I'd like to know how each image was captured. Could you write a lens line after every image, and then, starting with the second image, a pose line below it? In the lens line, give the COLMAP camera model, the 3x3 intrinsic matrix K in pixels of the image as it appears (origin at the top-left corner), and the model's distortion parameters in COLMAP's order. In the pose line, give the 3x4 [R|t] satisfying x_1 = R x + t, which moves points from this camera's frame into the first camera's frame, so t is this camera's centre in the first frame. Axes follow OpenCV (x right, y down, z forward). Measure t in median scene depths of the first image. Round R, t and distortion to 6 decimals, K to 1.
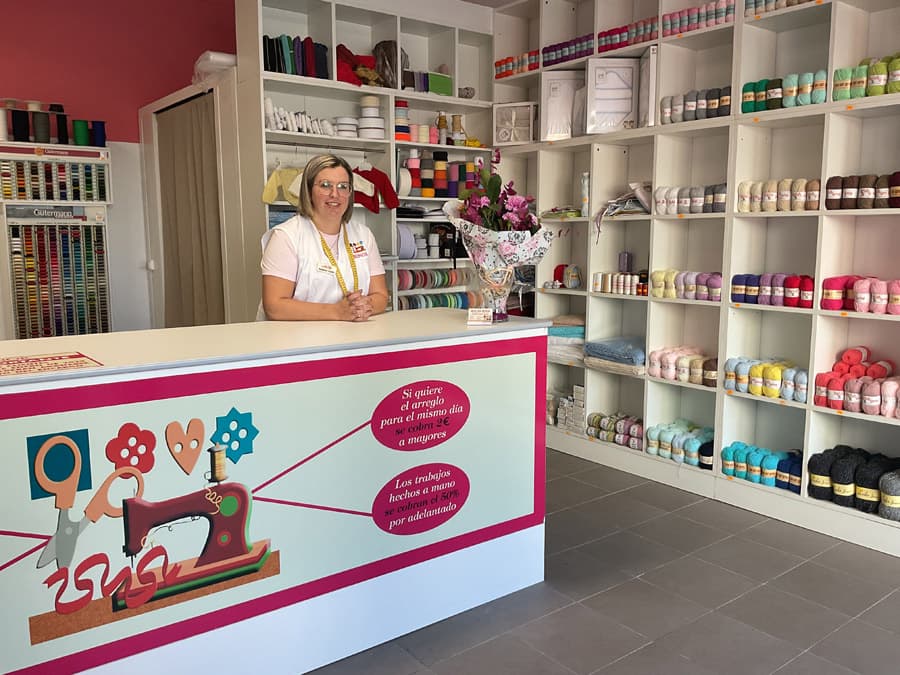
lens RADIAL K [[740.1, 0, 446.8], [0, 740.1, 325.0], [0, 0, 1]] dist [0.041071, -0.069131]
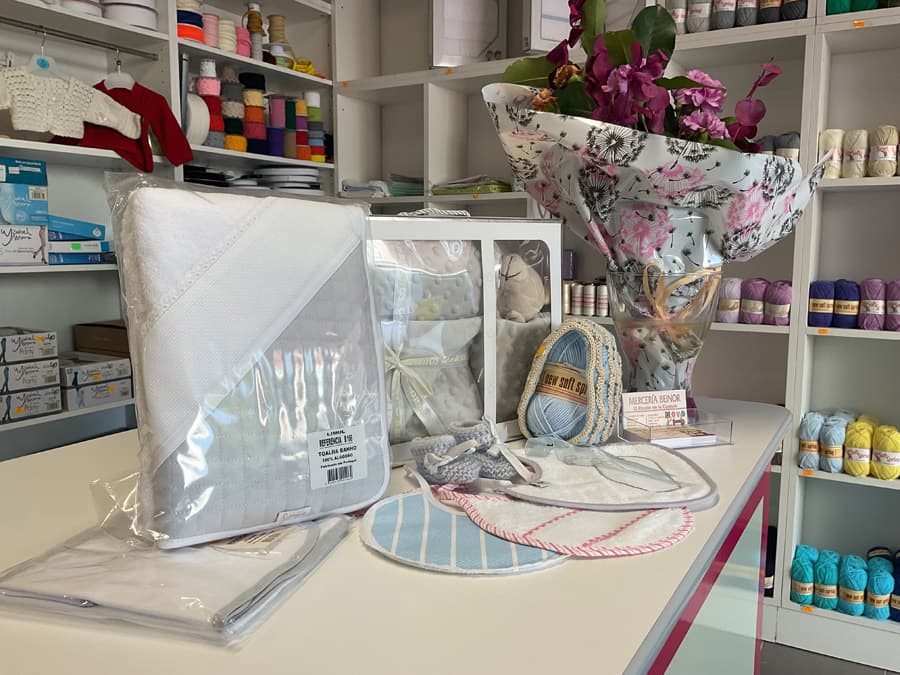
lens RADIAL K [[740.8, 0, 436.5], [0, 740.8, 333.5], [0, 0, 1]] dist [-0.008753, -0.012201]
pose [[0.925614, -0.041982, 0.376134, -0.129123], [0.043560, 0.999041, 0.004311, -0.041060], [-0.375955, 0.012394, 0.926555, 0.553487]]
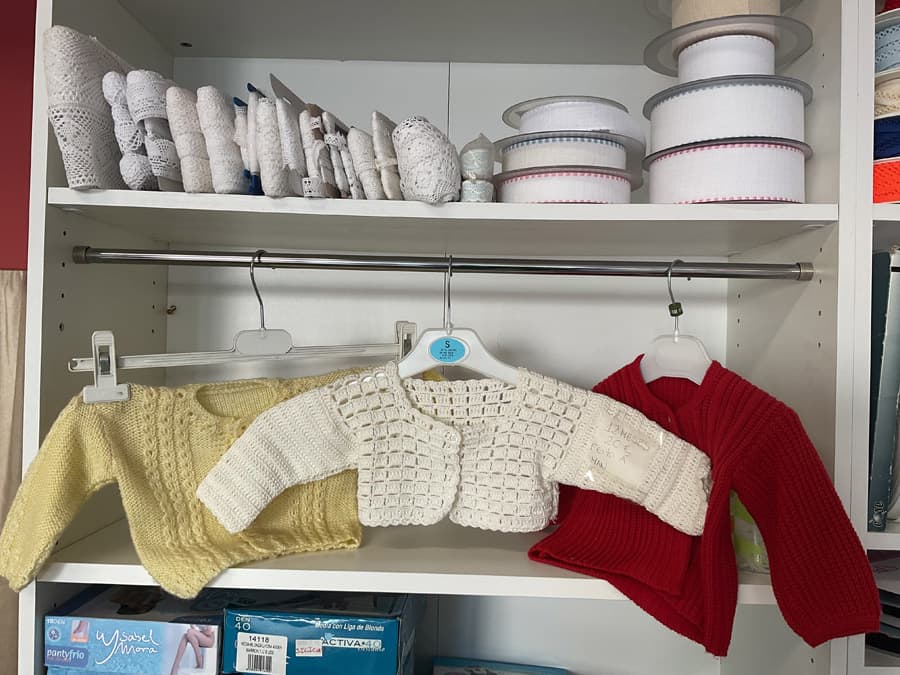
lens RADIAL K [[740.1, 0, 446.8], [0, 740.1, 325.0], [0, 0, 1]] dist [0.041071, -0.069131]
pose [[0.778605, 0.013518, -0.627369, -0.047944], [-0.104977, 0.988485, -0.108983, -0.240115], [0.618671, 0.150714, 0.771058, 1.011257]]
